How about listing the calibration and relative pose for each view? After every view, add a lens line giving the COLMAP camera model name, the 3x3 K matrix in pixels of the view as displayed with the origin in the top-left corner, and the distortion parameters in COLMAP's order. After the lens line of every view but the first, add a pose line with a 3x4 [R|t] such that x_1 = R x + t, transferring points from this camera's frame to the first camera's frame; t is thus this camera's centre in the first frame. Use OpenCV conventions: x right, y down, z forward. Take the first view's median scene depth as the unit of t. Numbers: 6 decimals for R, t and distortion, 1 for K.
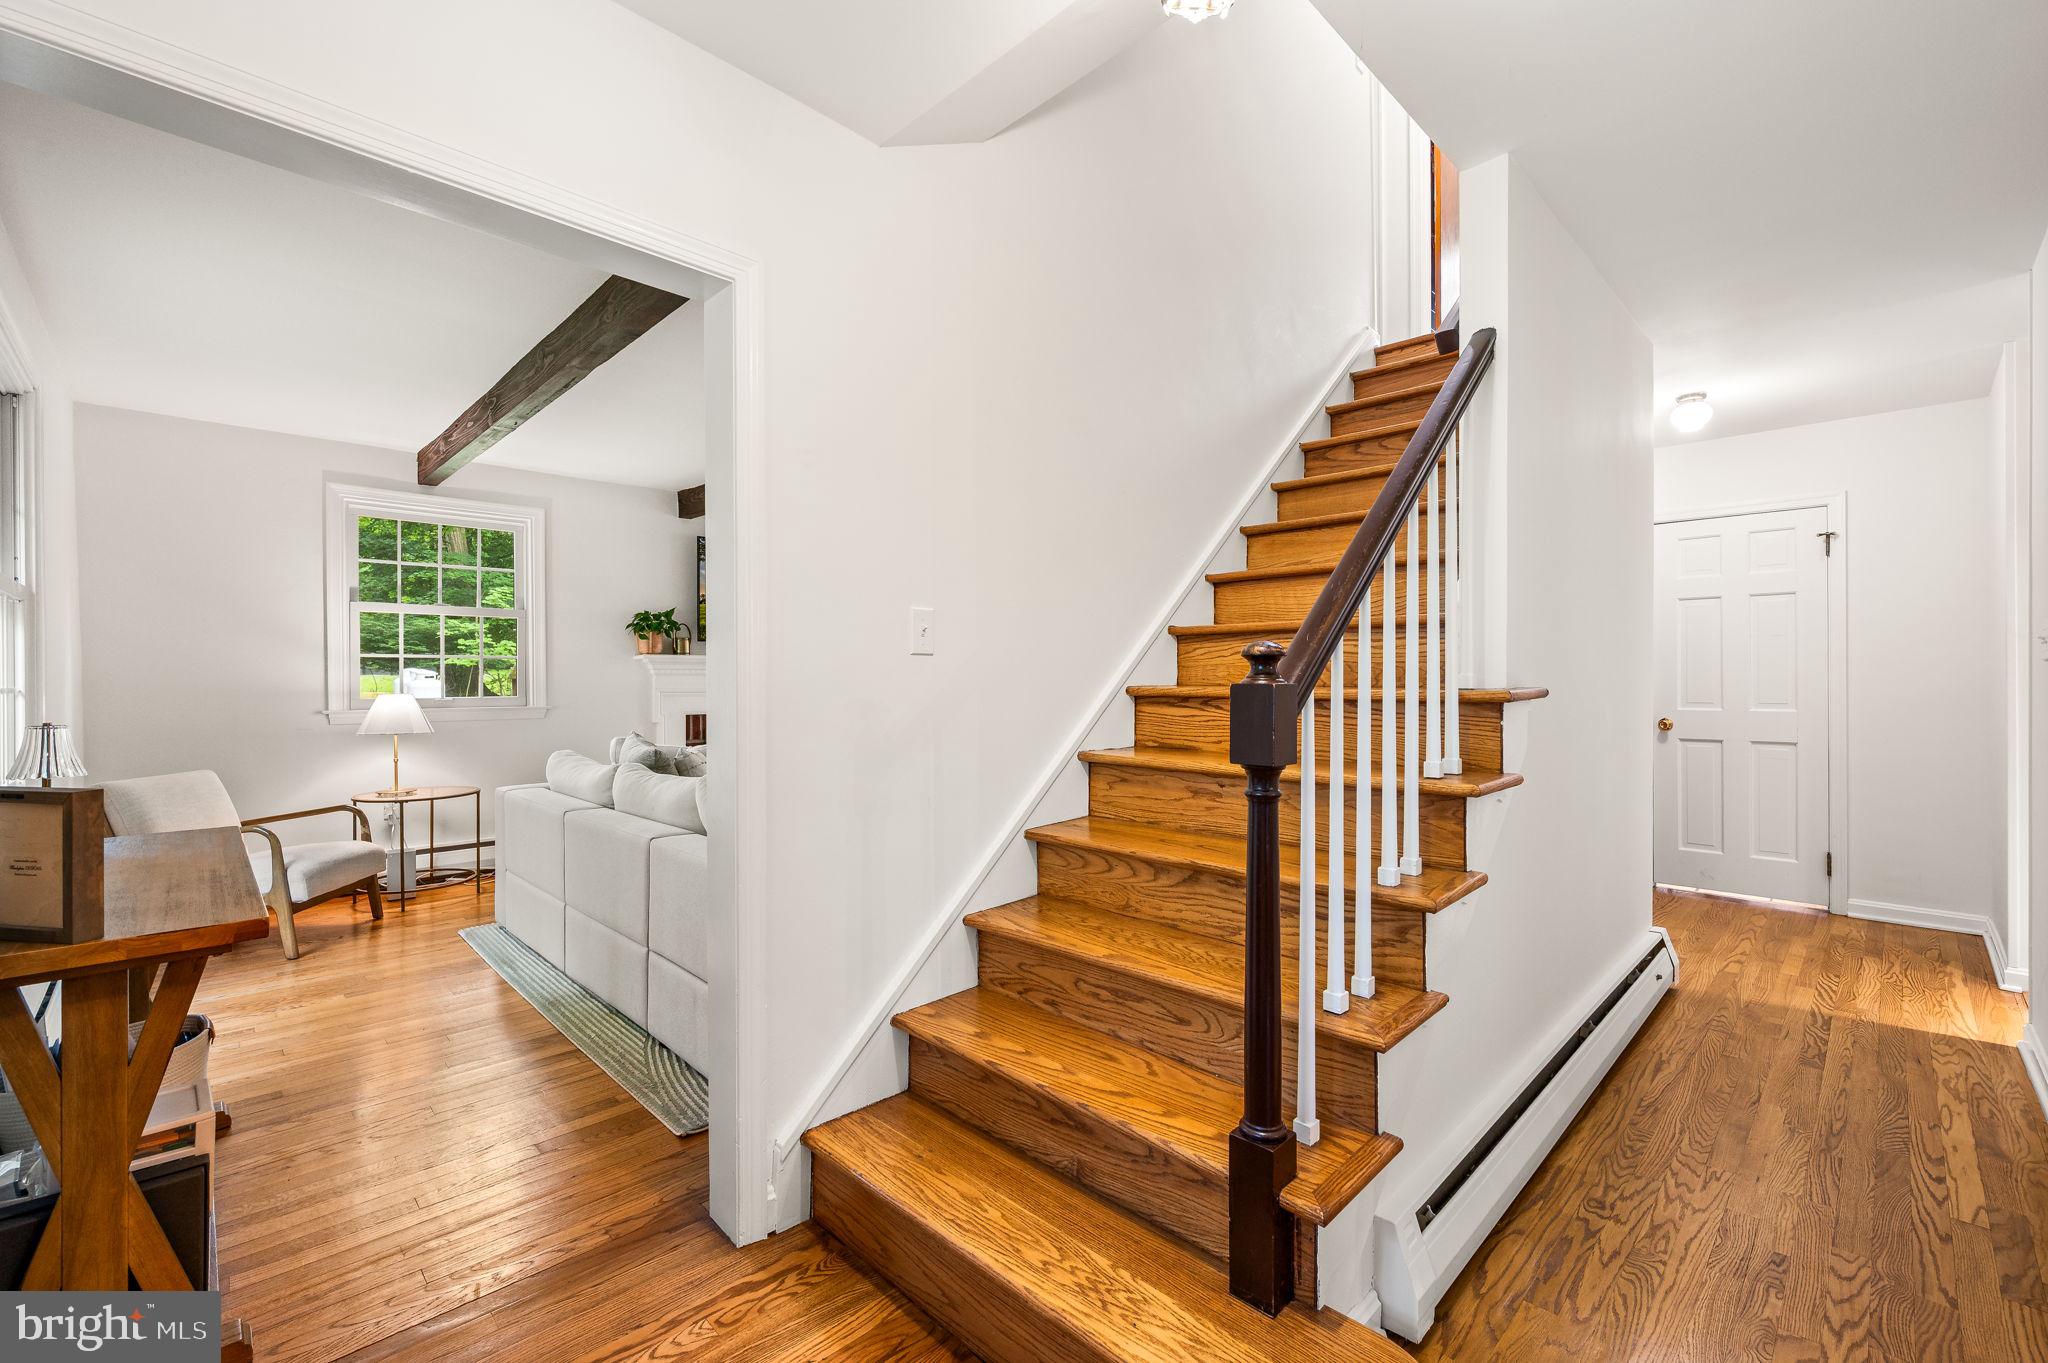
lens RADIAL K [[855.0, 0, 1023.7], [0, 855.0, 683.3], [0, 0, 1]] dist [-0.001825, -0.000069]
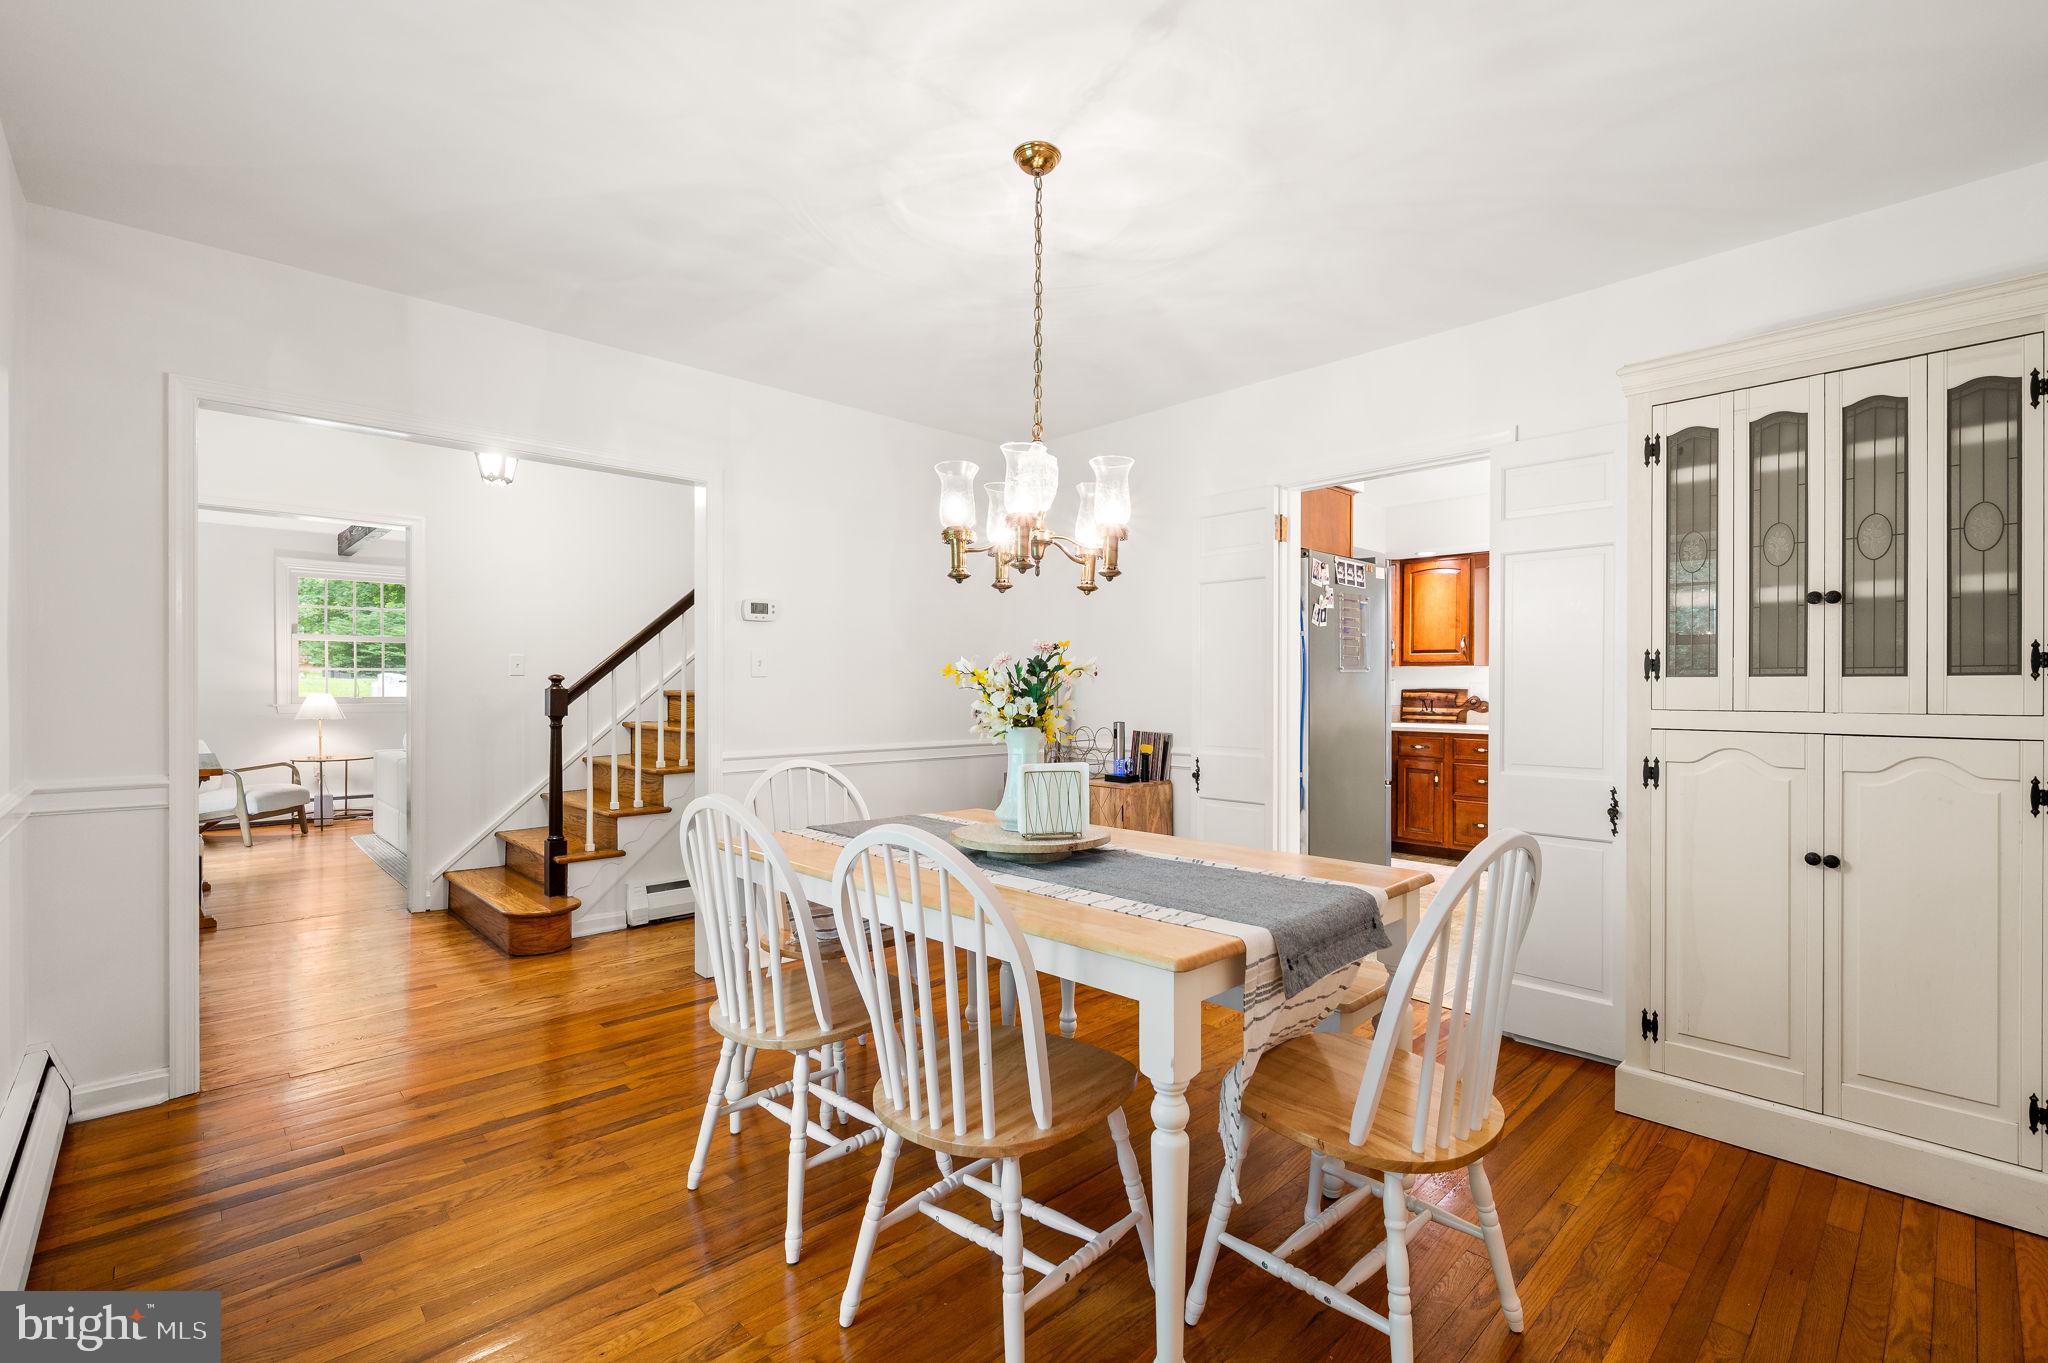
lens RADIAL K [[897.5, 0, 1025.1], [0, 897.5, 684.9], [0, 0, 1]] dist [0.001673, 0.000051]
pose [[0.999869, 0.004419, -0.015576, 0.598216], [-0.004481, 0.999982, -0.003982, -0.002155], [0.015558, 0.004052, 0.999871, -0.640870]]
